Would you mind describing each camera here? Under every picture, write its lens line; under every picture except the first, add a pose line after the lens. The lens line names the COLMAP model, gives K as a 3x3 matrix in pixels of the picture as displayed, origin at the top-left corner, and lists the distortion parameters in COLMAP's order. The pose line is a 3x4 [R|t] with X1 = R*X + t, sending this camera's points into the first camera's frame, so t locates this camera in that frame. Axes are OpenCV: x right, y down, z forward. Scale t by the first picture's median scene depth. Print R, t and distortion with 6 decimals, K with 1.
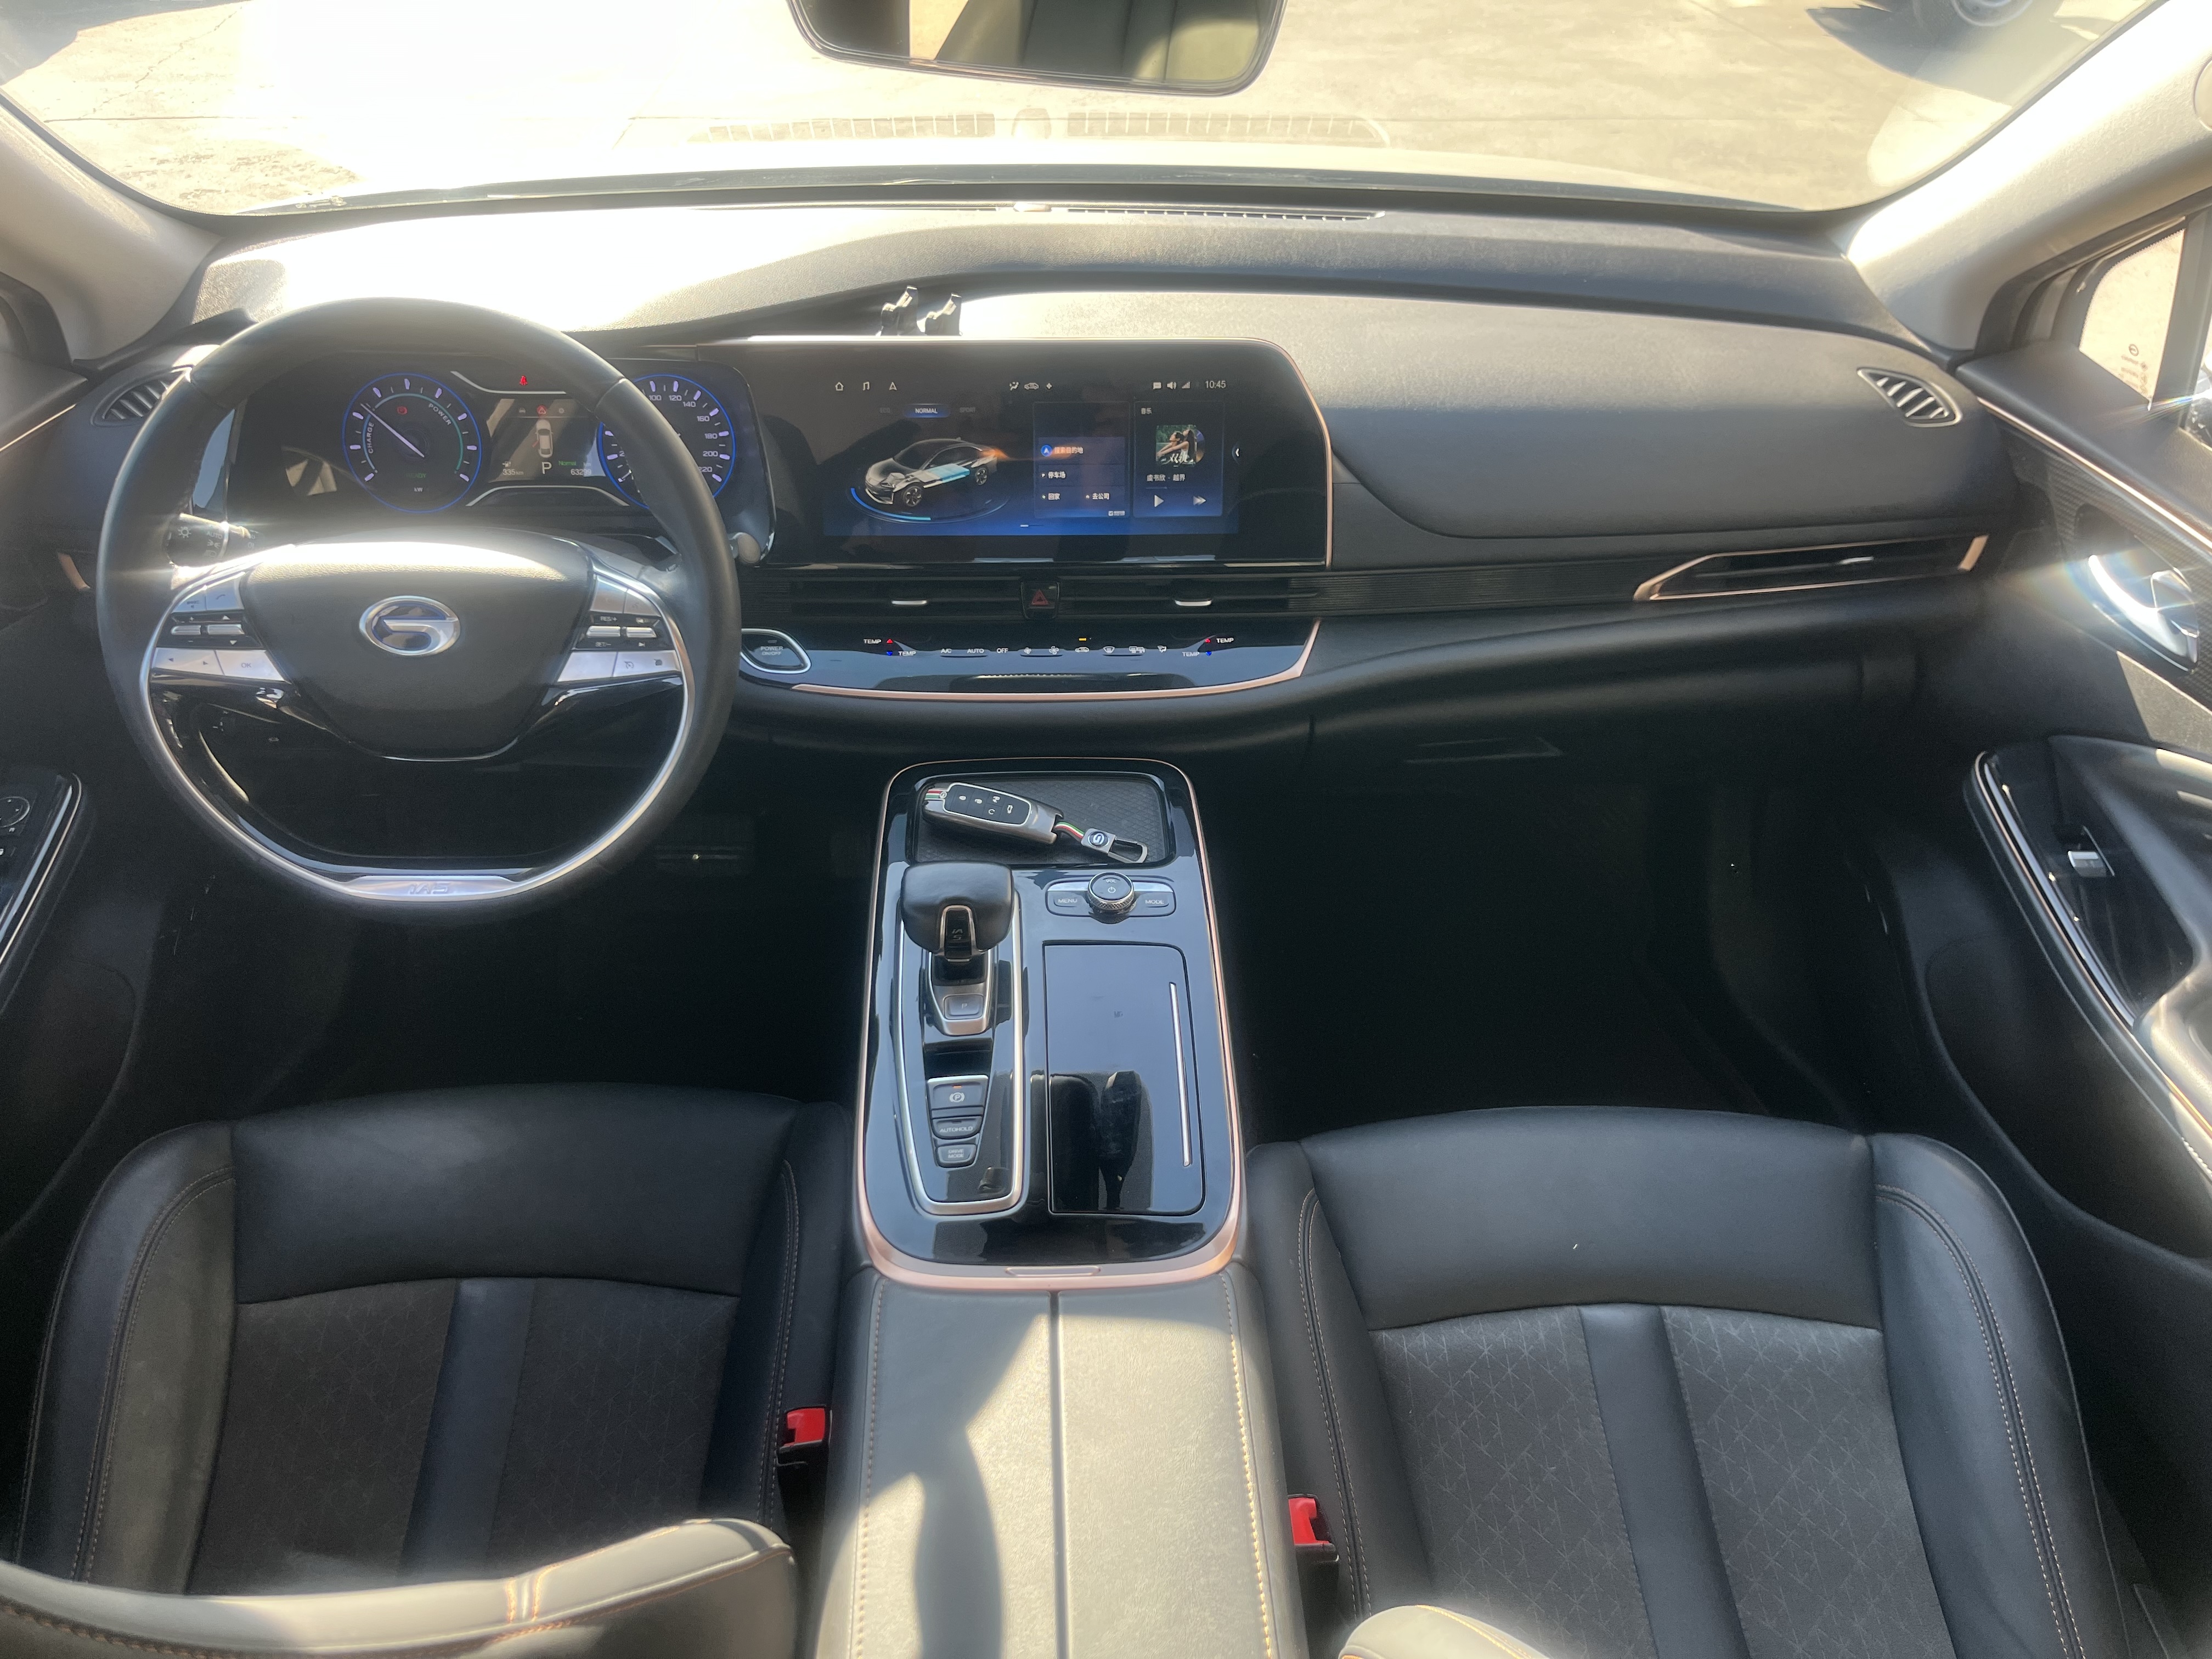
lens RADIAL K [[1685.6, 0, 1106.2], [0, 1685.6, 826.6], [0, 0, 1]] dist [0.055610, -0.068541]
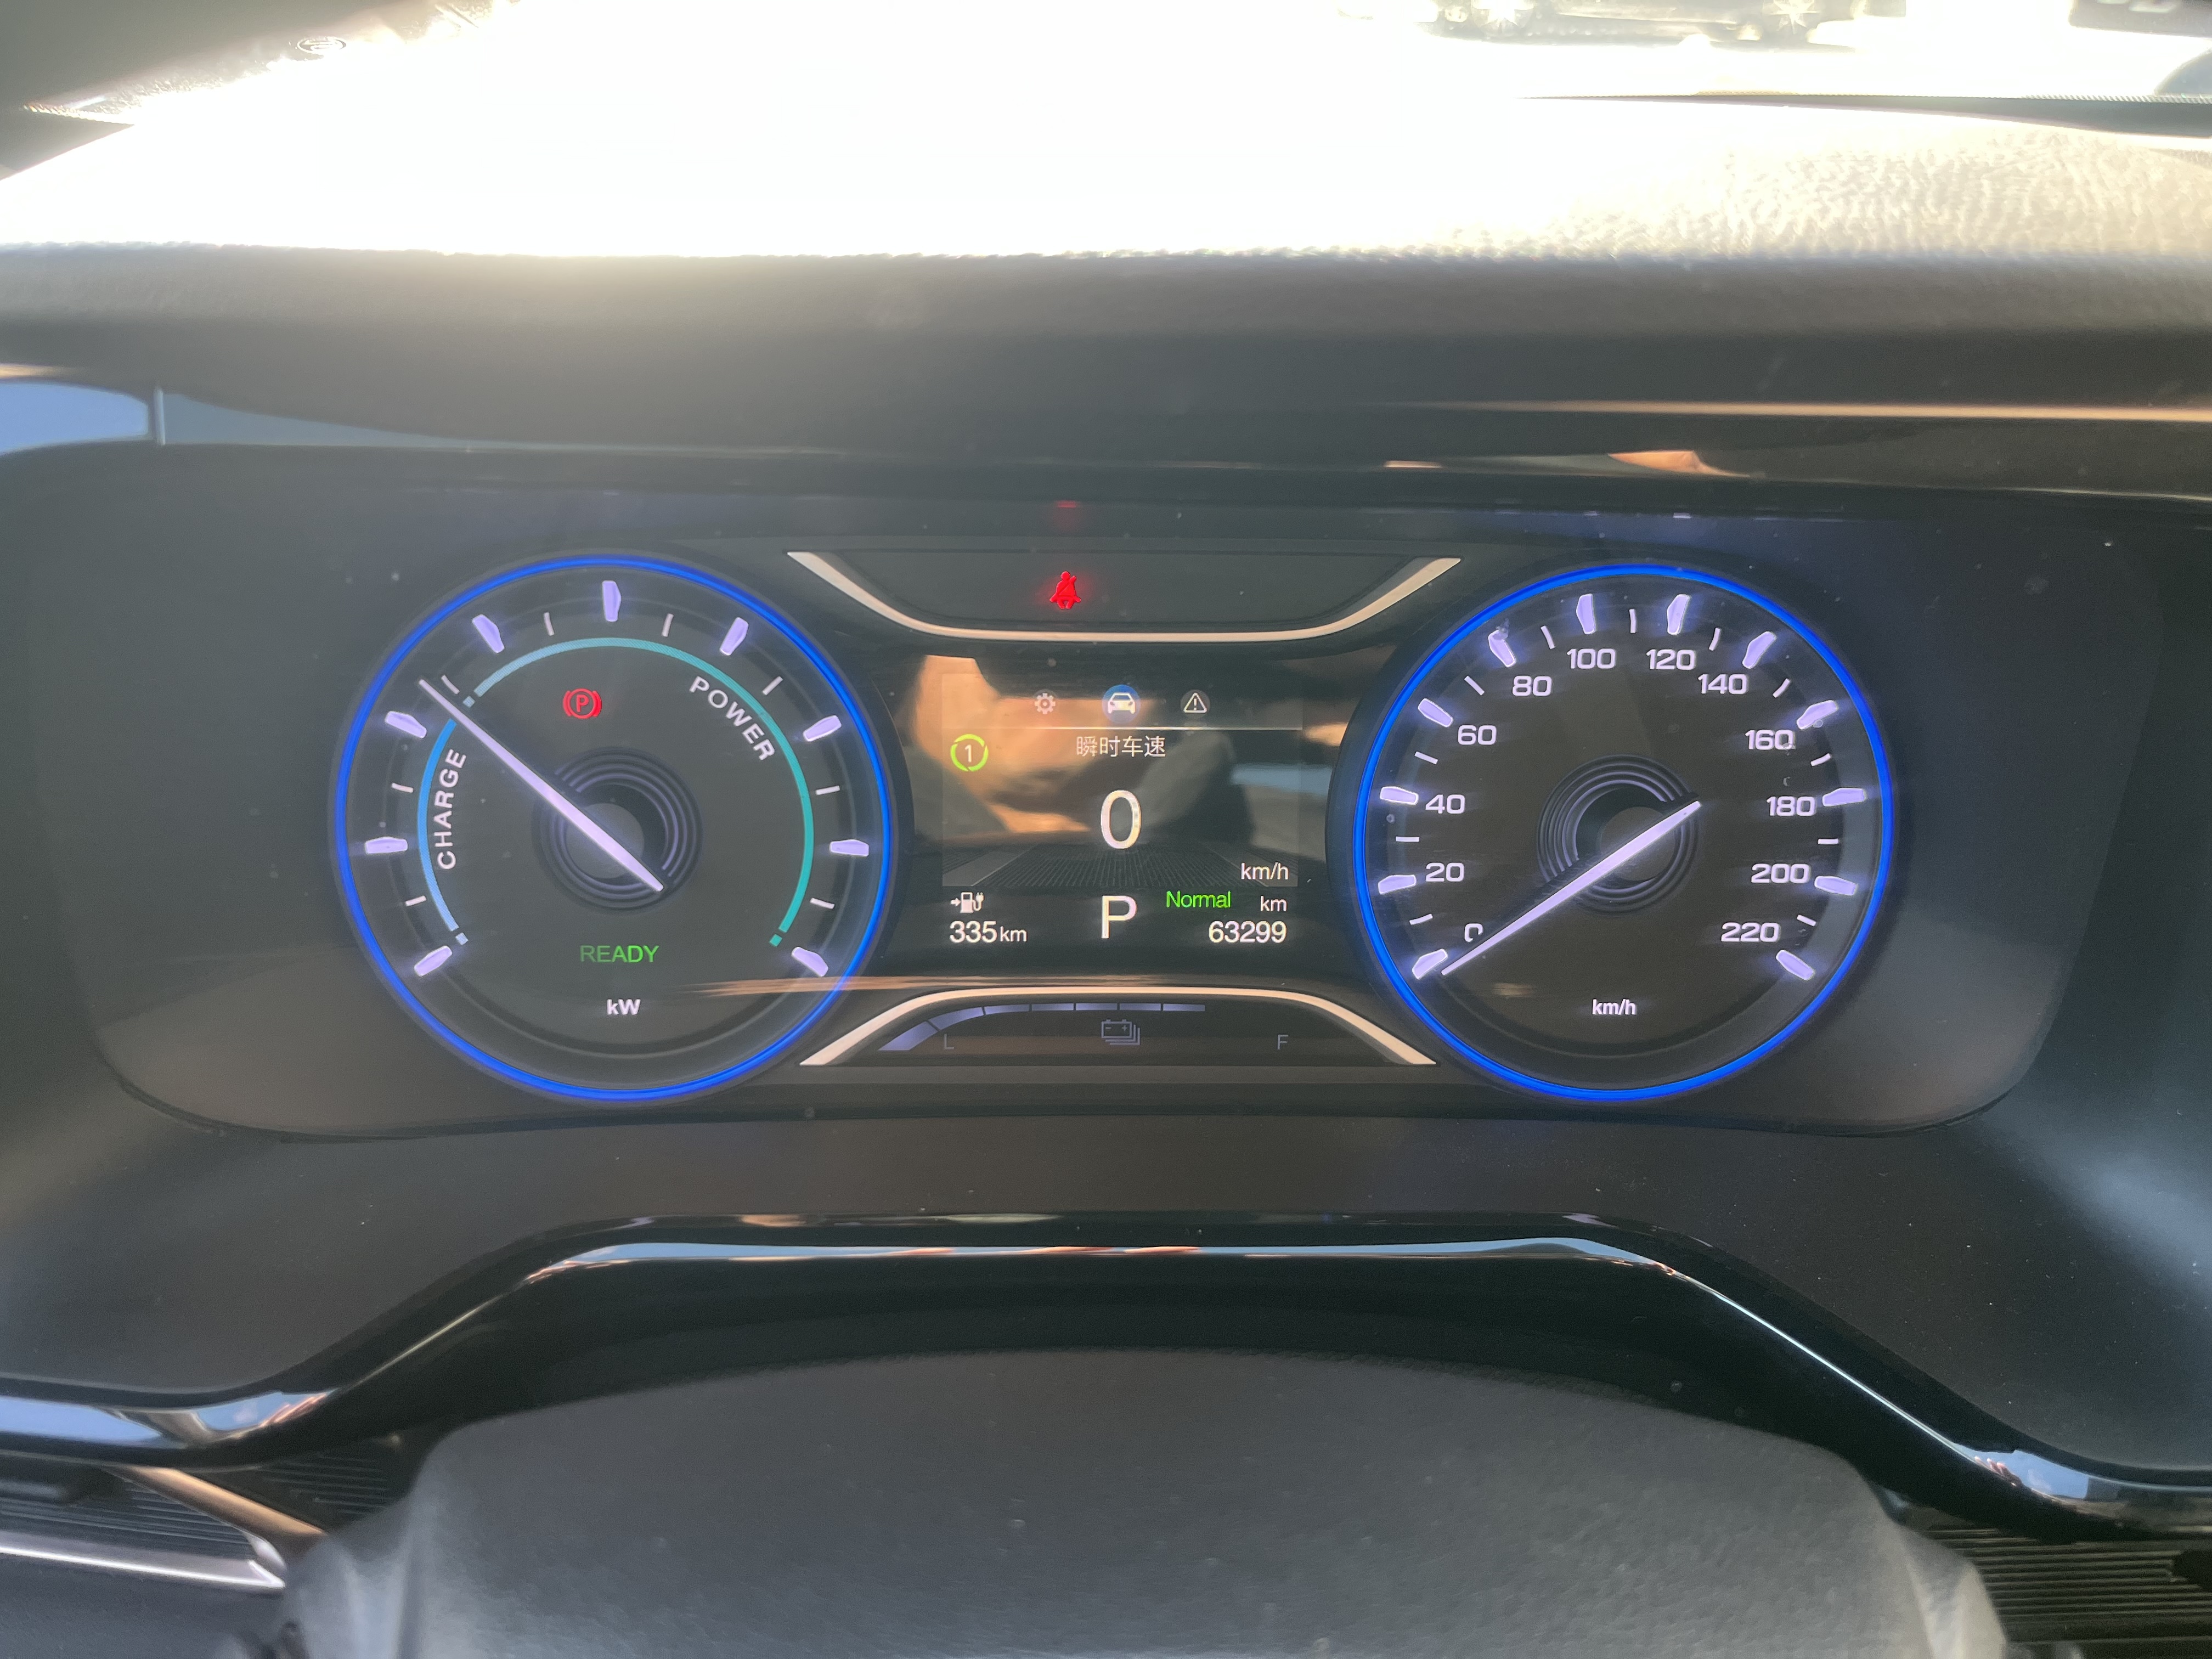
lens RADIAL K [[1685.6, 0, 1105.5], [0, 1685.6, 831.9], [0, 0, 1]] dist [0.055610, -0.068541]
pose [[0.999874, 0.007553, 0.013956, -0.340942], [-0.005959, 0.993812, -0.110918, -0.199019], [-0.014707, 0.110821, 0.993732, 0.754653]]
